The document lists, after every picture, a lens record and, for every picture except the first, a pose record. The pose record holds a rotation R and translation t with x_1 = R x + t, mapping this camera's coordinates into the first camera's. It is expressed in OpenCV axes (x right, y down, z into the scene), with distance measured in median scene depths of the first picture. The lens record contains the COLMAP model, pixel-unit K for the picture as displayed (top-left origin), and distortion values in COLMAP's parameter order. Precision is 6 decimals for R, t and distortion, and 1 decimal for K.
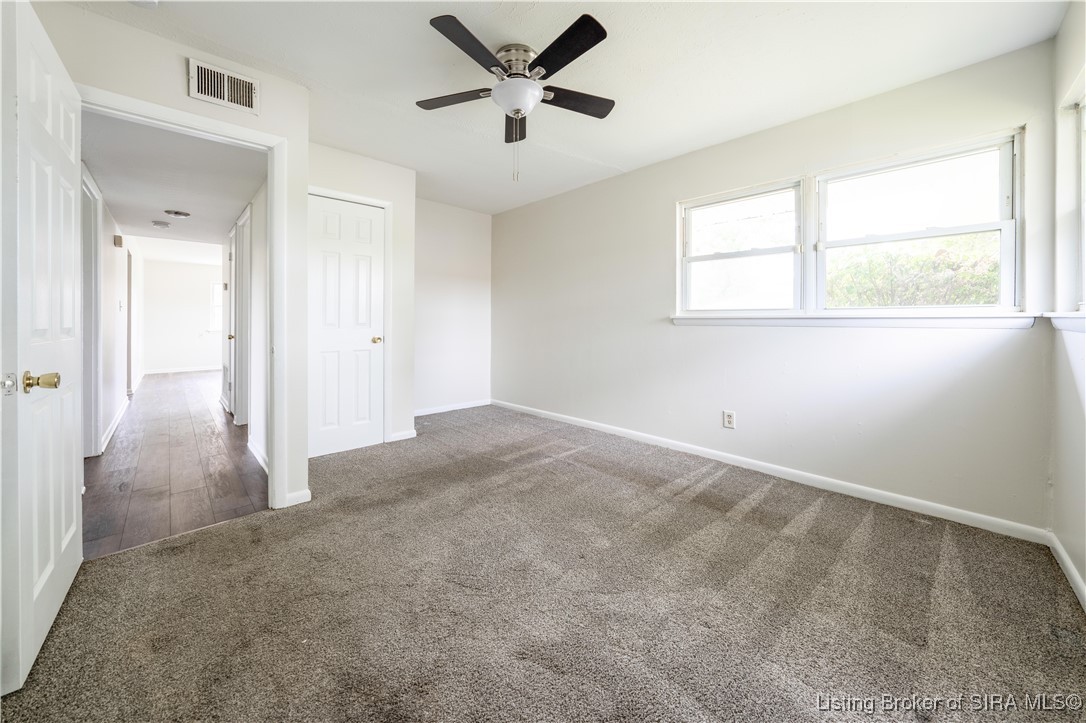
lens RADIAL K [[392.2, 0, 542.8], [0, 392.2, 324.2], [0, 0, 1]] dist [0.000186, 0.000026]
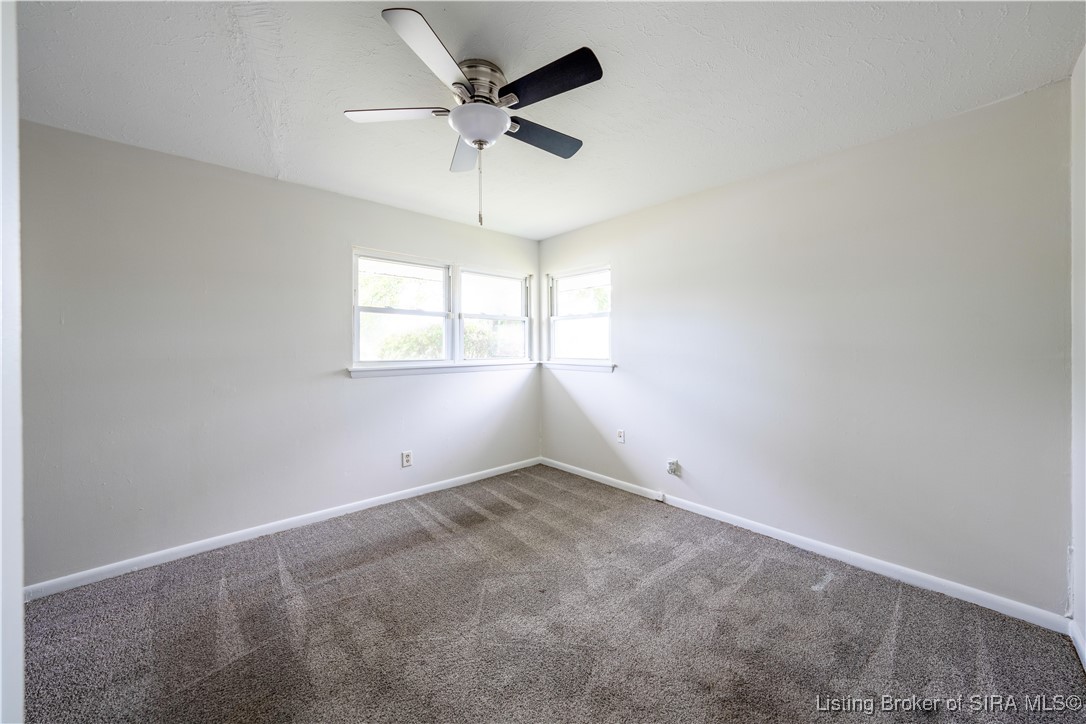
lens RADIAL K [[372.7, 0, 543.0], [0, 372.7, 362.0], [0, 0, 1]] dist [-0.000141, -0.000017]
pose [[0.063620, -0.025080, 0.997659, -0.628547], [0.023177, 0.999452, 0.023647, -0.056107], [-0.997705, 0.021618, 0.064167, 0.613665]]
